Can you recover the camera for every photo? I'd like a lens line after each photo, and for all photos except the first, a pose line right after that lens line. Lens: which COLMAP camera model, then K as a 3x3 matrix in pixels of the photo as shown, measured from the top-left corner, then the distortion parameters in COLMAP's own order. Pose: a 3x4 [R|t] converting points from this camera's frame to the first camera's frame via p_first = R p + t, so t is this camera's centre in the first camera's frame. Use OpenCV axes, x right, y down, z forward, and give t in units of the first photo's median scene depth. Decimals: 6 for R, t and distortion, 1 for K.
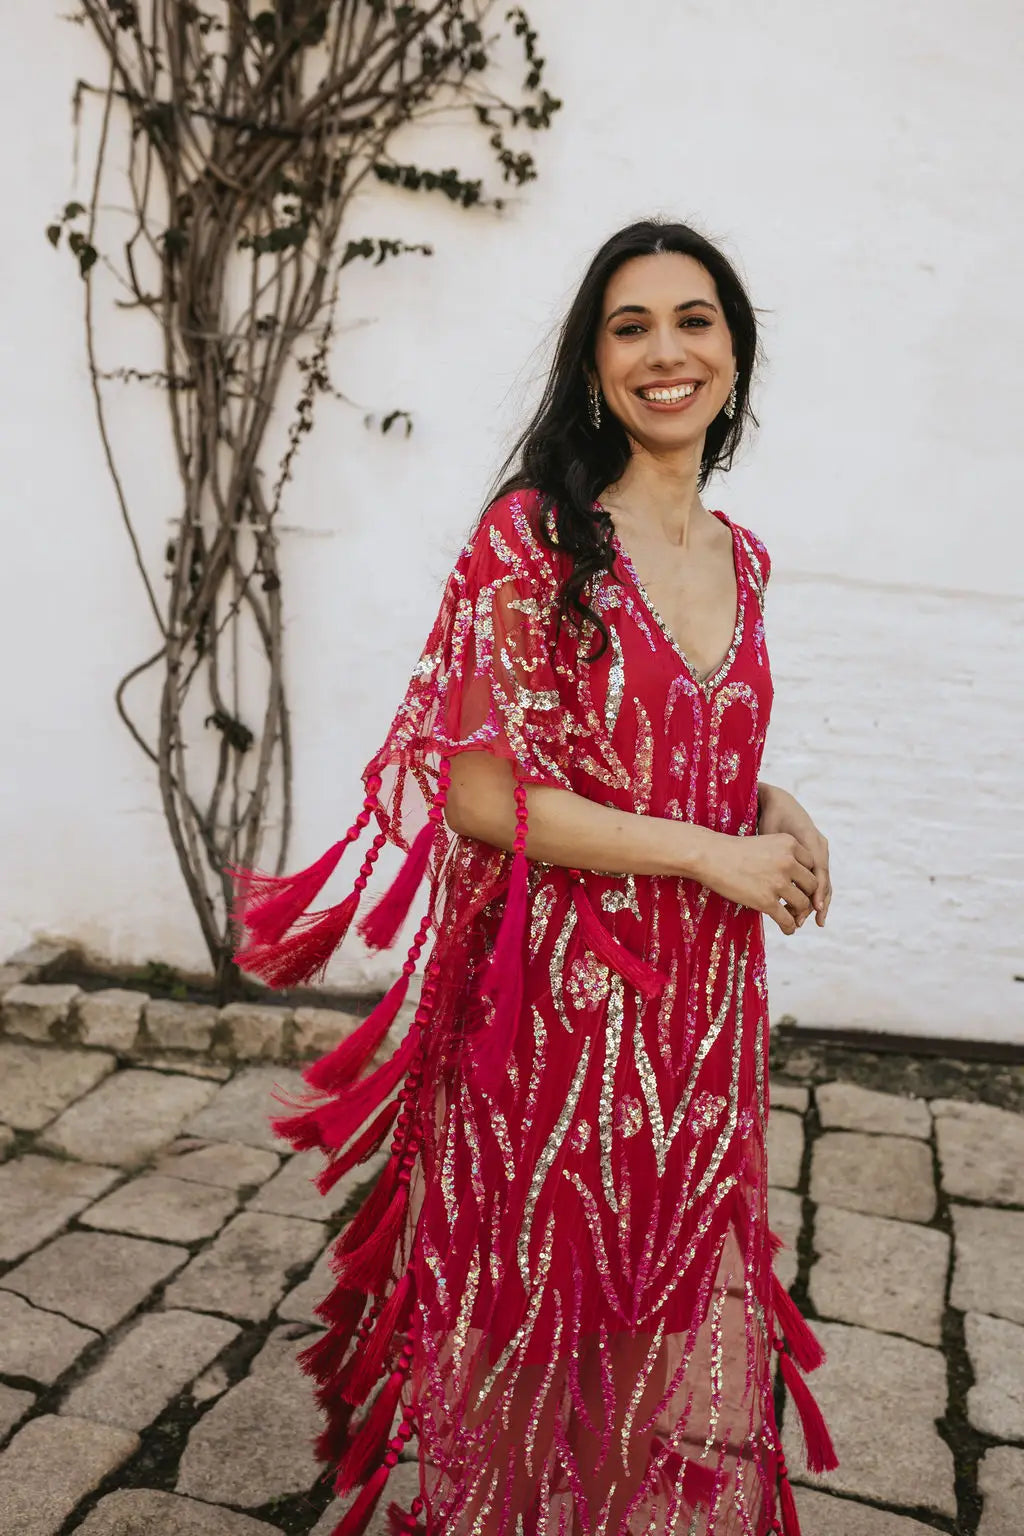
lens RADIAL K [[1443.4, 0, 512.0], [0, 1443.4, 768.0], [0, 0, 1]] dist [-0.060660, 0.092427]
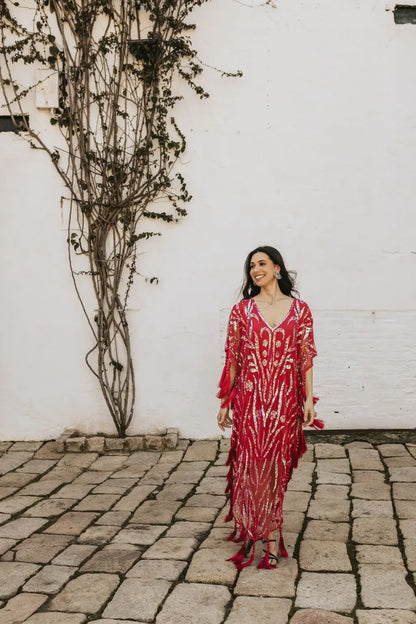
lens RADIAL K [[710.2, 0, 203.9], [0, 710.2, 371.6], [0, 0, 1]] dist [-0.056711, 0.074956]
pose [[0.991845, -0.098288, 0.081132, -0.131014], [0.102784, 0.993279, -0.053229, 0.114617], [-0.075355, 0.061134, 0.995281, -0.862939]]
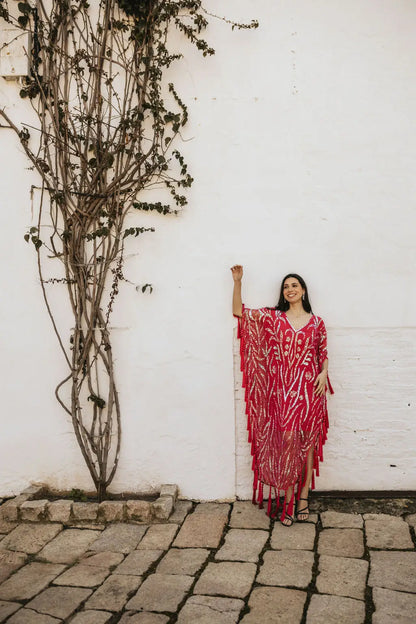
lens RADIAL K [[580.3, 0, 204.7], [0, 580.3, 312.7], [0, 0, 1]] dist [-0.060085, 0.079906]
pose [[0.995583, -0.093811, -0.003616, 0.034830], [0.092022, 0.982775, -0.160269, 0.004733], [0.018589, 0.159229, 0.987067, -0.139050]]
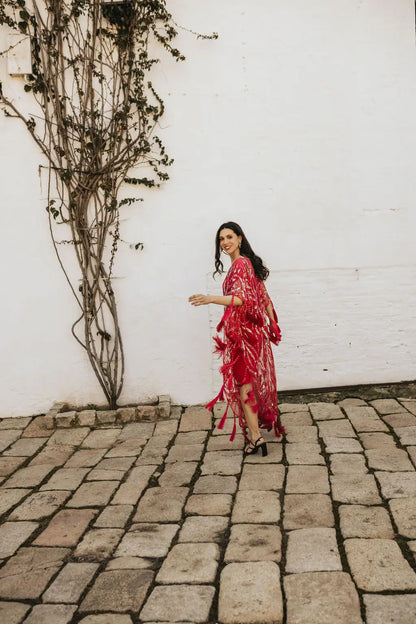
lens RADIAL K [[581.2, 0, 205.4], [0, 581.2, 315.9], [0, 0, 1]] dist [-0.060396, 0.086712]
pose [[0.978487, -0.145059, 0.146702, -0.163012], [0.155536, 0.985844, -0.062606, 0.060001], [-0.135544, 0.084077, 0.987197, -0.495319]]
